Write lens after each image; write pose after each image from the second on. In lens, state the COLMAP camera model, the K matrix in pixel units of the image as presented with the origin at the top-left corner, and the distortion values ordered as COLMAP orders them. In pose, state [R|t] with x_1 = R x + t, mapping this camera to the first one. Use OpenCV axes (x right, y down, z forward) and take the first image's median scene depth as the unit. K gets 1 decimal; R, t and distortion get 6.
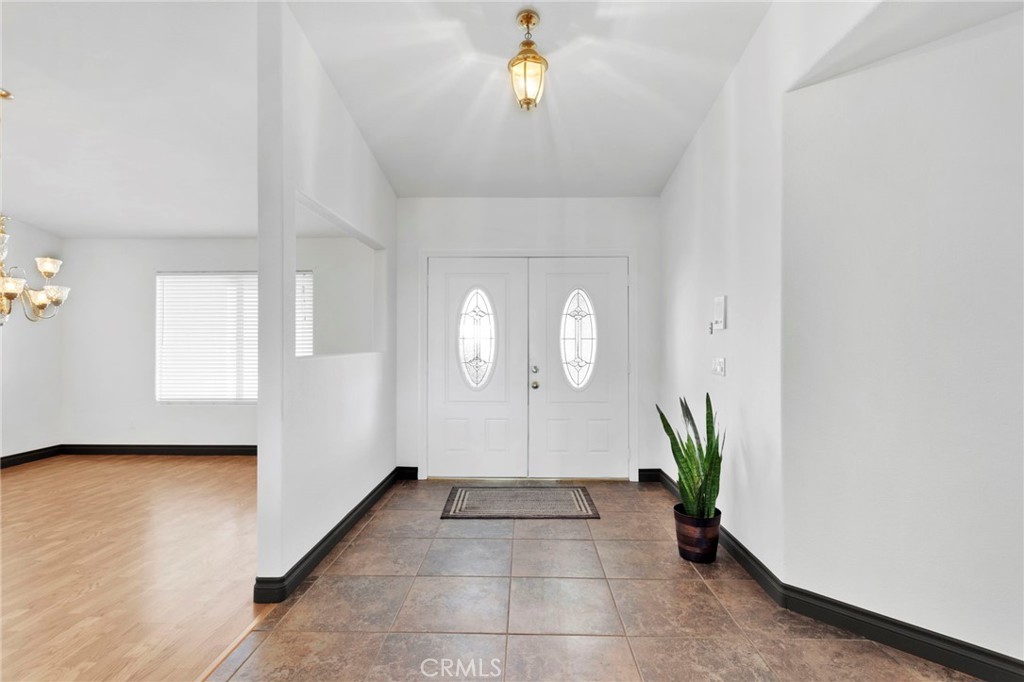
lens RADIAL K [[493.3, 0, 503.7], [0, 493.3, 337.7], [0, 0, 1]] dist [-0.001961, 0.001997]
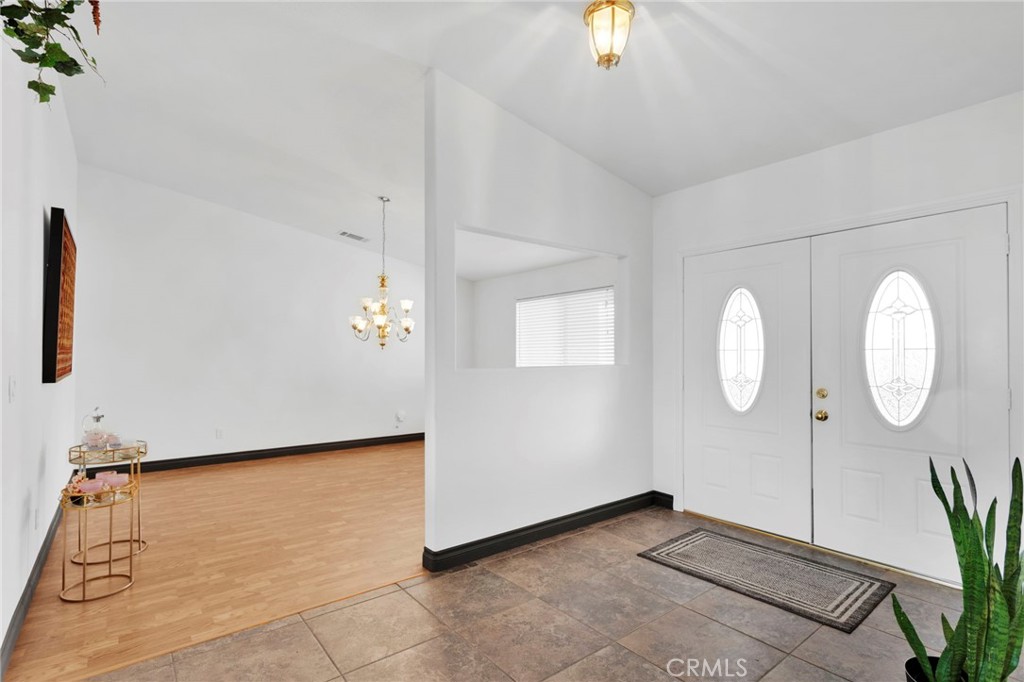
lens RADIAL K [[493.3, 0, 501.5], [0, 493.3, 349.5], [0, 0, 1]] dist [-0.001961, 0.001997]
pose [[0.636334, -0.009312, -0.771357, 0.379073], [0.009691, 0.999945, -0.004077, -0.000396], [0.771353, -0.004881, 0.636389, 0.236668]]
